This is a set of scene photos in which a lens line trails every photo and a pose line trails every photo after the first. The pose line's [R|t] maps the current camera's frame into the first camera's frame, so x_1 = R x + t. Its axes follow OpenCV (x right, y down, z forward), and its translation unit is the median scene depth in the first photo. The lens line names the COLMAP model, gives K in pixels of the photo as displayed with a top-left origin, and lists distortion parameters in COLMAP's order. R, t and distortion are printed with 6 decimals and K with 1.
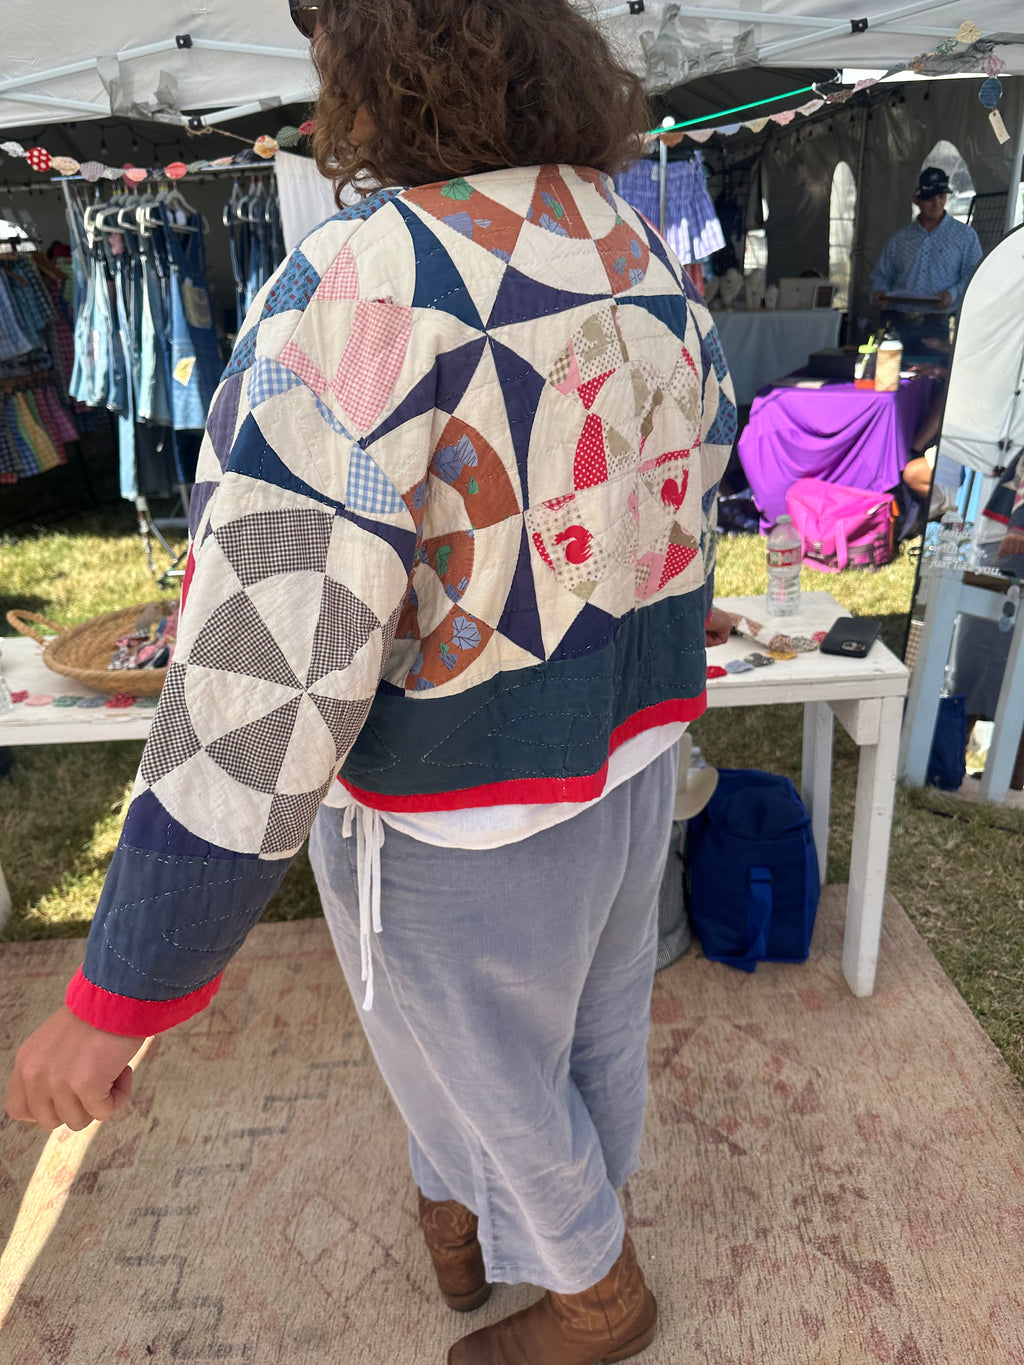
lens RADIAL K [[983.3, 0, 507.5], [0, 983.3, 675.1], [0, 0, 1]] dist [-0.006447, -0.006157]
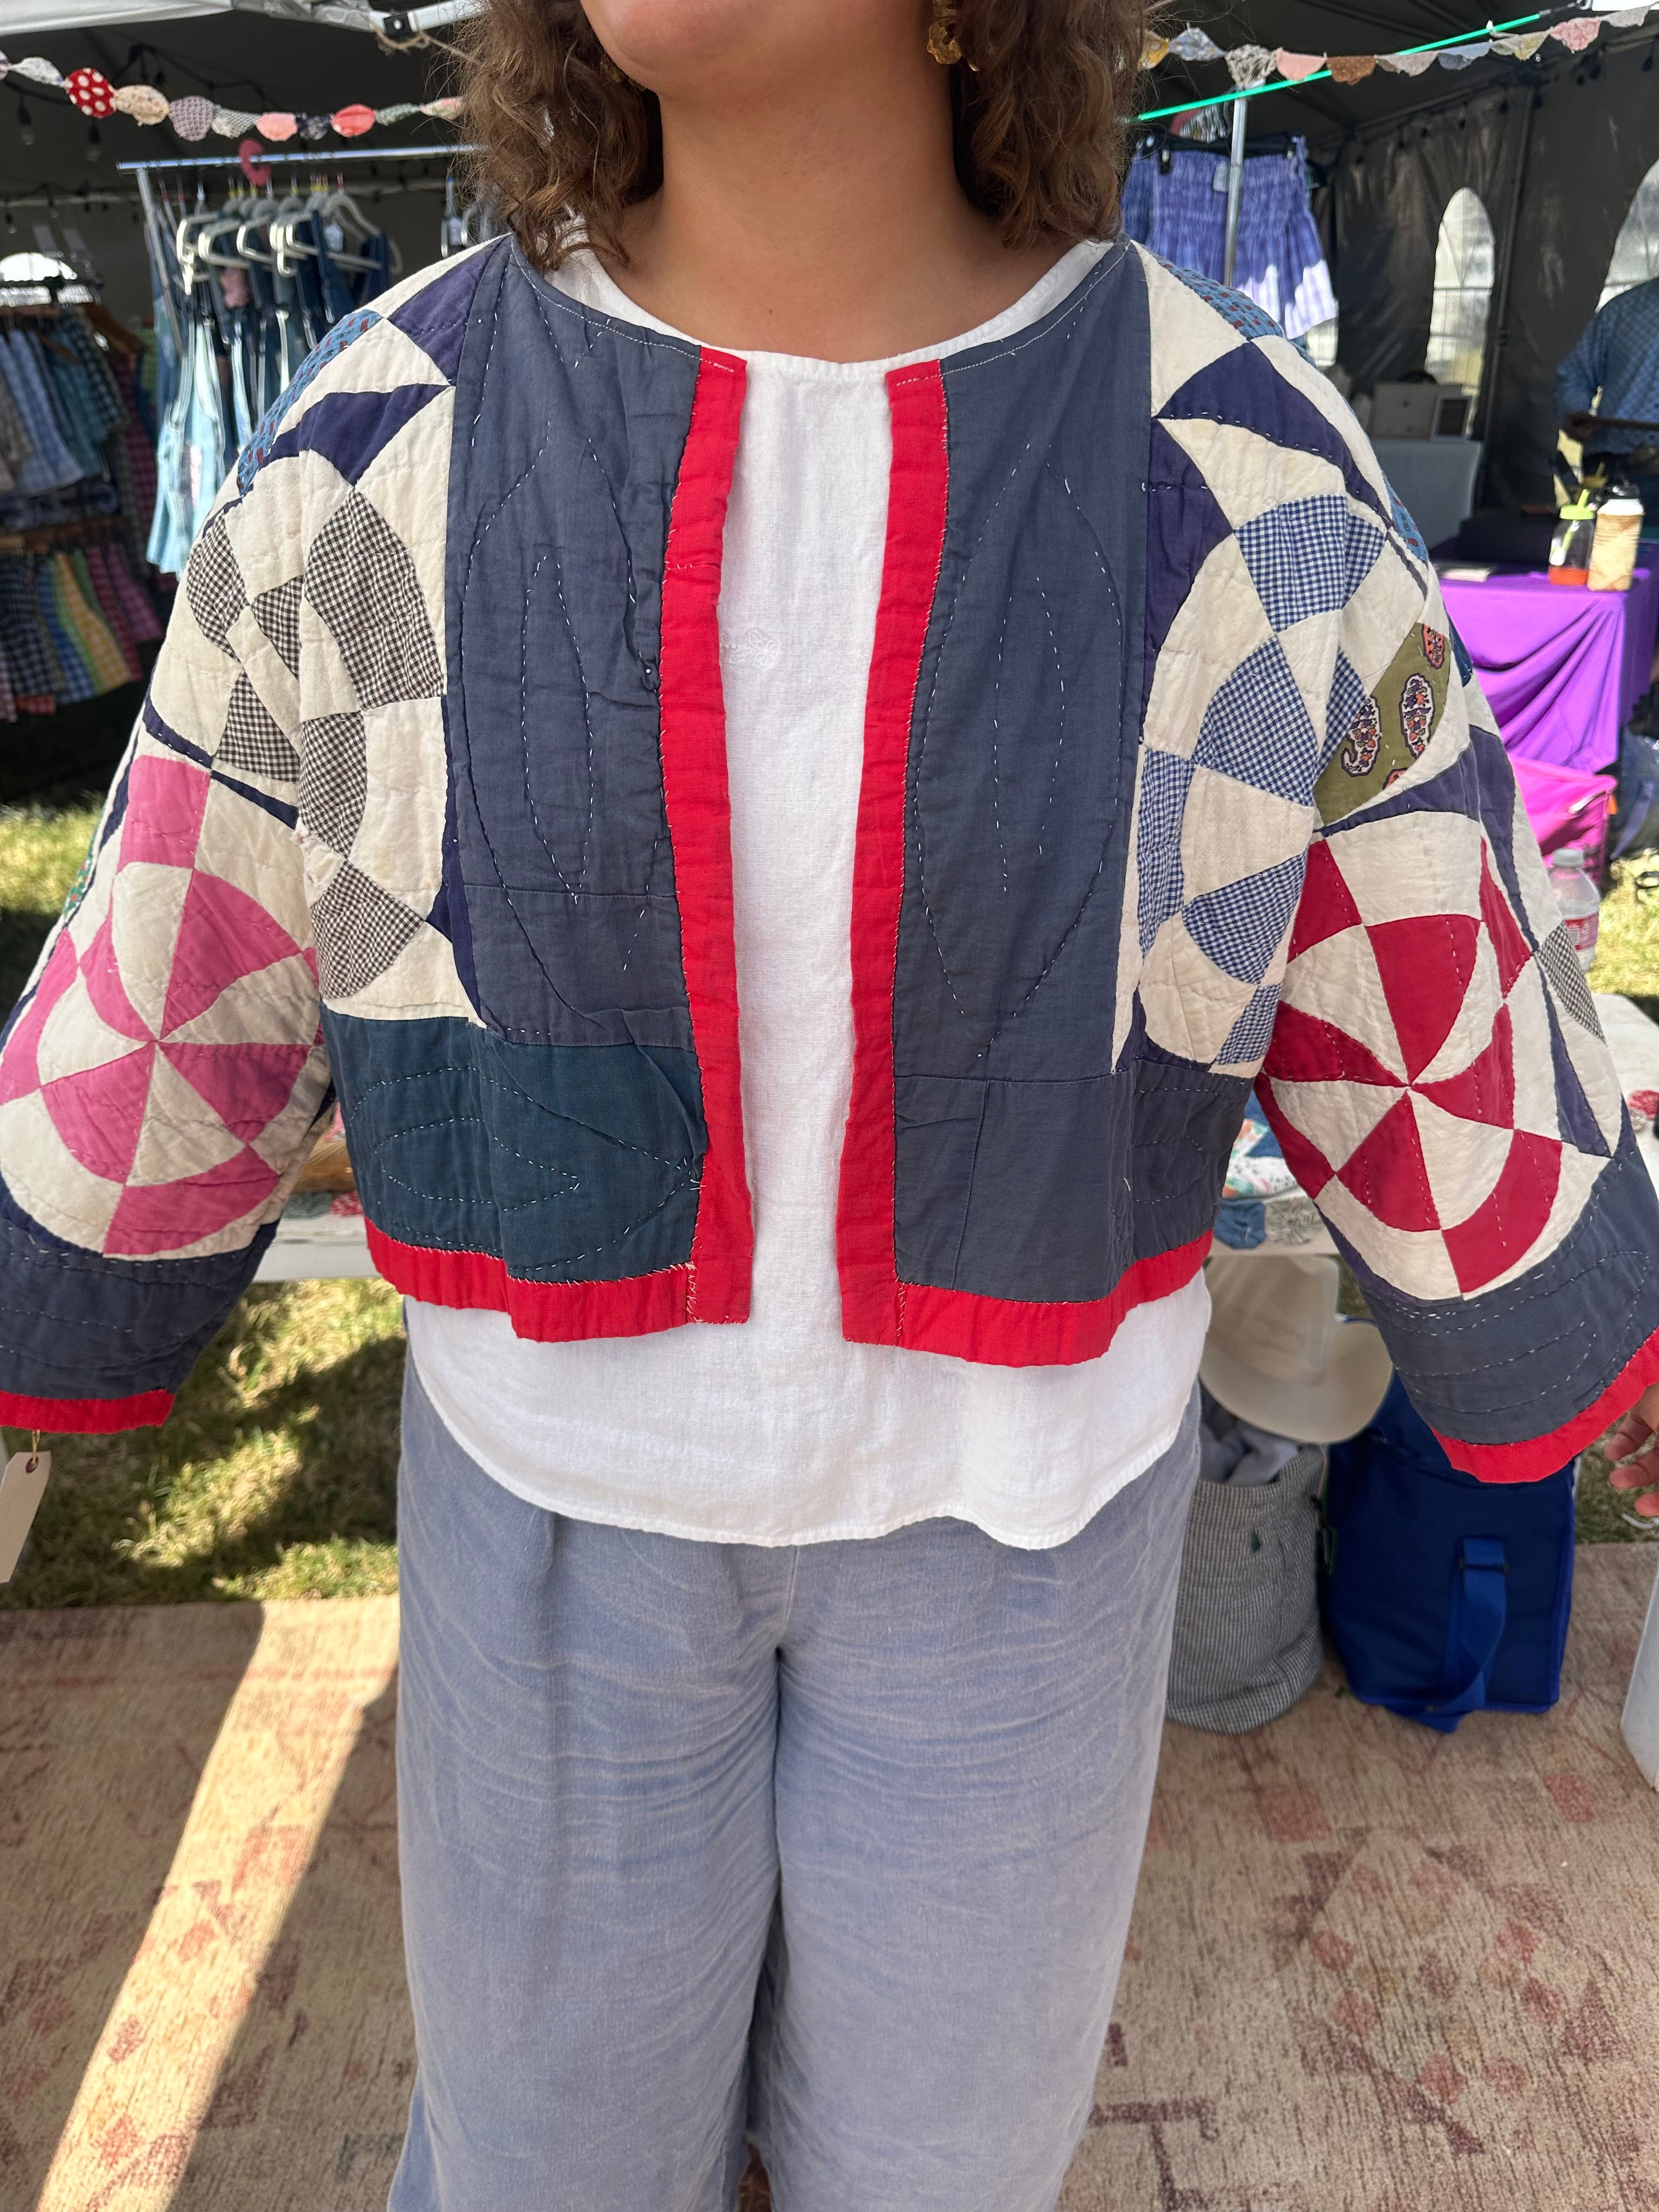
lens RADIAL K [[1596.6, 0, 838.6], [0, 1596.6, 1095.3], [0, 0, 1]] dist [-0.012273, -0.002698]
pose [[0.999610, 0.026703, -0.008124, -0.071589], [-0.026351, 0.998823, 0.040733, -0.055883], [0.009202, -0.040503, 0.999137, 0.165573]]
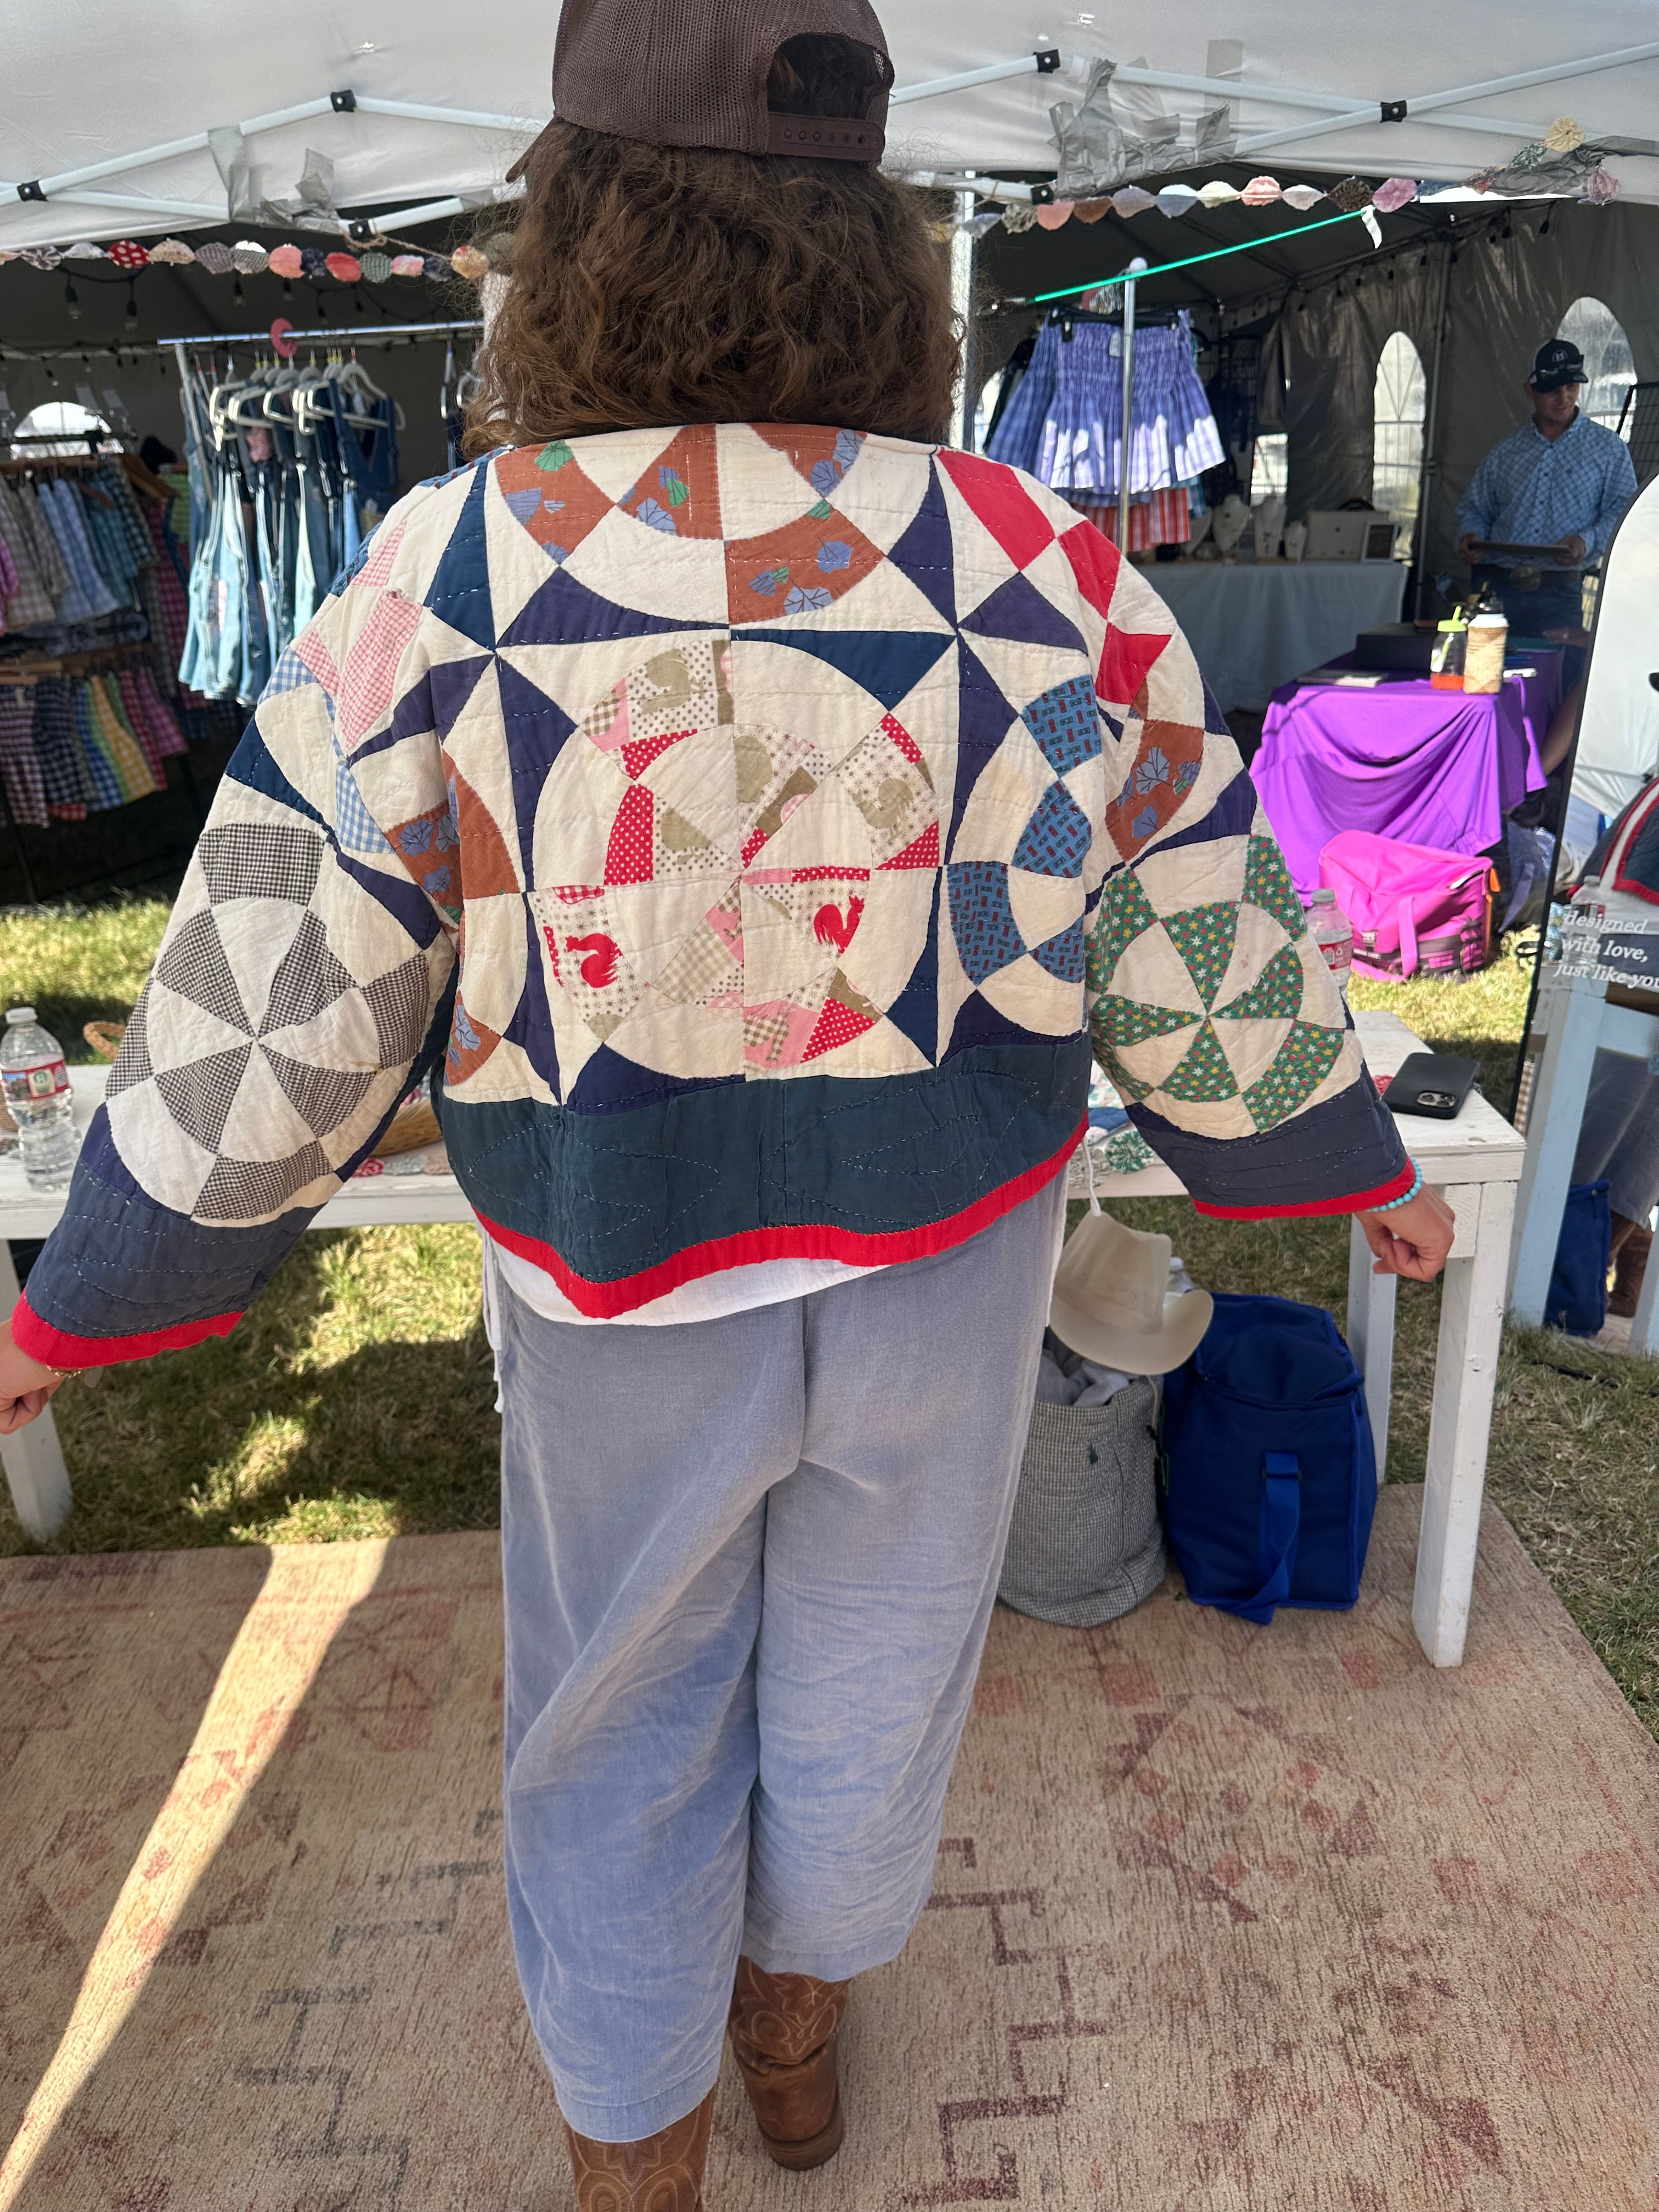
lens RADIAL K [[1588.1, 0, 846.7], [0, 1588.1, 1093.3], [0, 0, 1]] dist [-0.001959, -0.007933]
pose [[0.999847, 0.015564, -0.007926, -0.011656], [-0.015785, 0.999465, -0.028647, 0.001231], [0.007475, 0.028767, 0.999558, -0.010235]]
